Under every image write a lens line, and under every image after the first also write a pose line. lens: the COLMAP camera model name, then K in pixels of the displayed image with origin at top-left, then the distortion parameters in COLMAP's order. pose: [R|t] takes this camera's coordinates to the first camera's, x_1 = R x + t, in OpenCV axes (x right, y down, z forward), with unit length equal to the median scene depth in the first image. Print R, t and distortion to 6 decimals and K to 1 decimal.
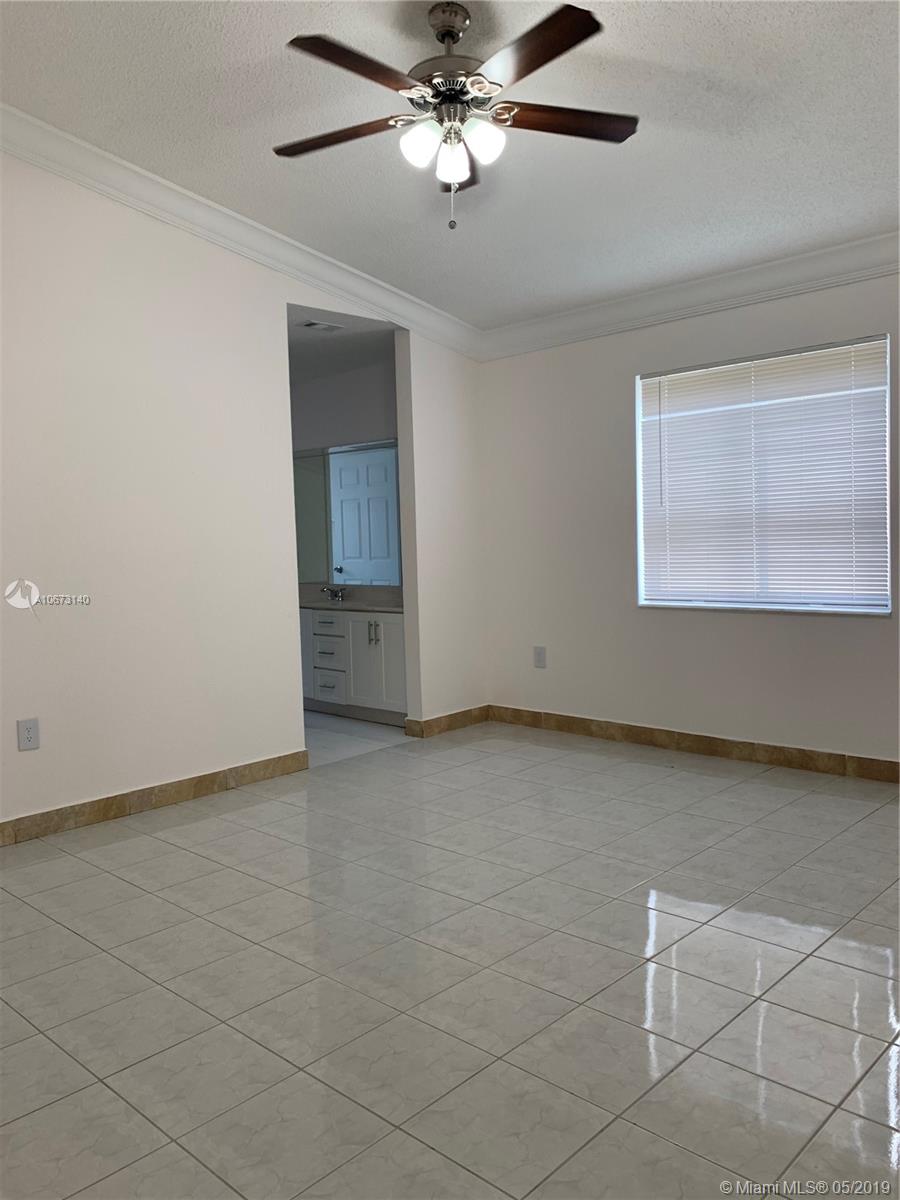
lens RADIAL K [[929.2, 0, 452.2], [0, 929.2, 599.0], [0, 0, 1]] dist [0.015439, -0.007881]
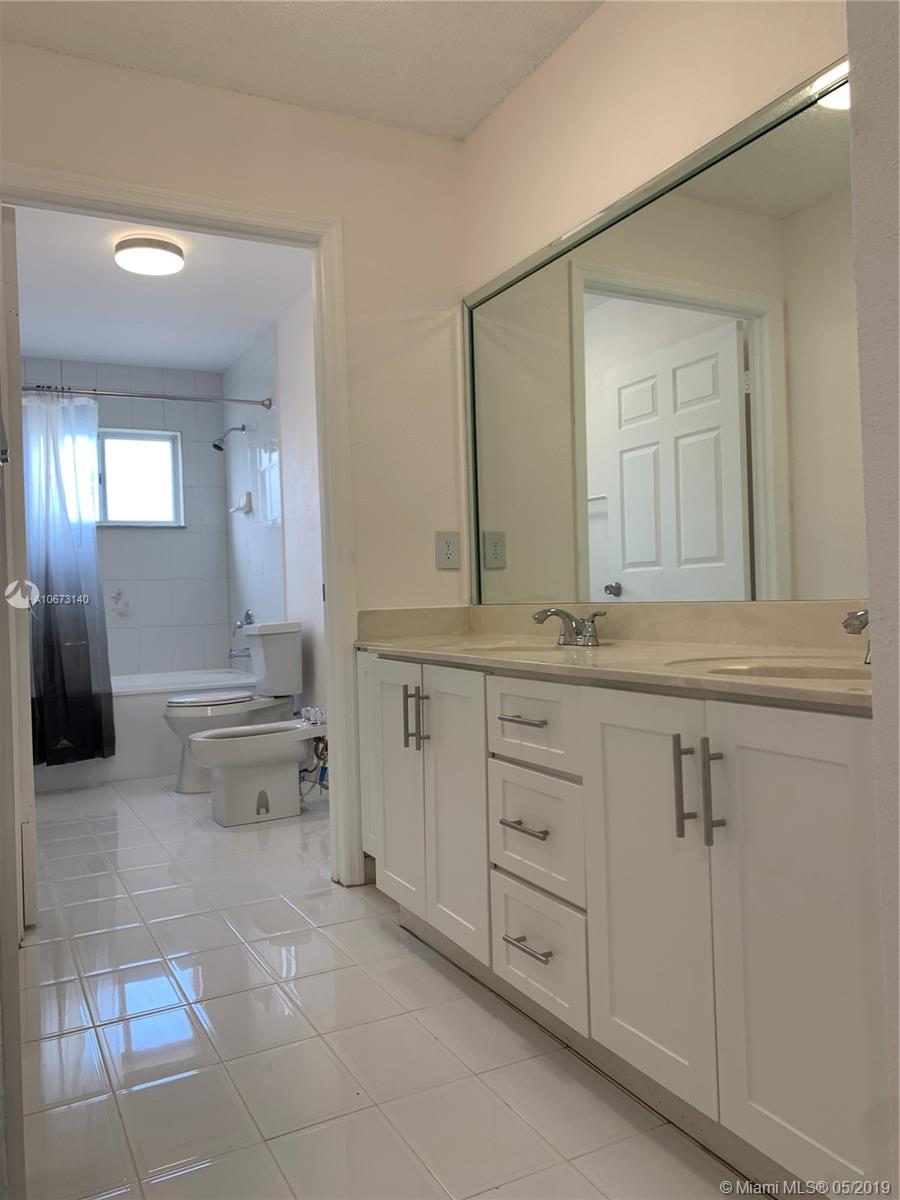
lens RADIAL K [[929.2, 0, 451.9], [0, 929.2, 603.0], [0, 0, 1]] dist [0.015439, -0.007881]
pose [[0.947774, -0.001682, -0.318939, -0.062754], [-0.016969, 0.998304, -0.055691, 0.004898], [0.318492, 0.058194, 0.946138, 0.693646]]
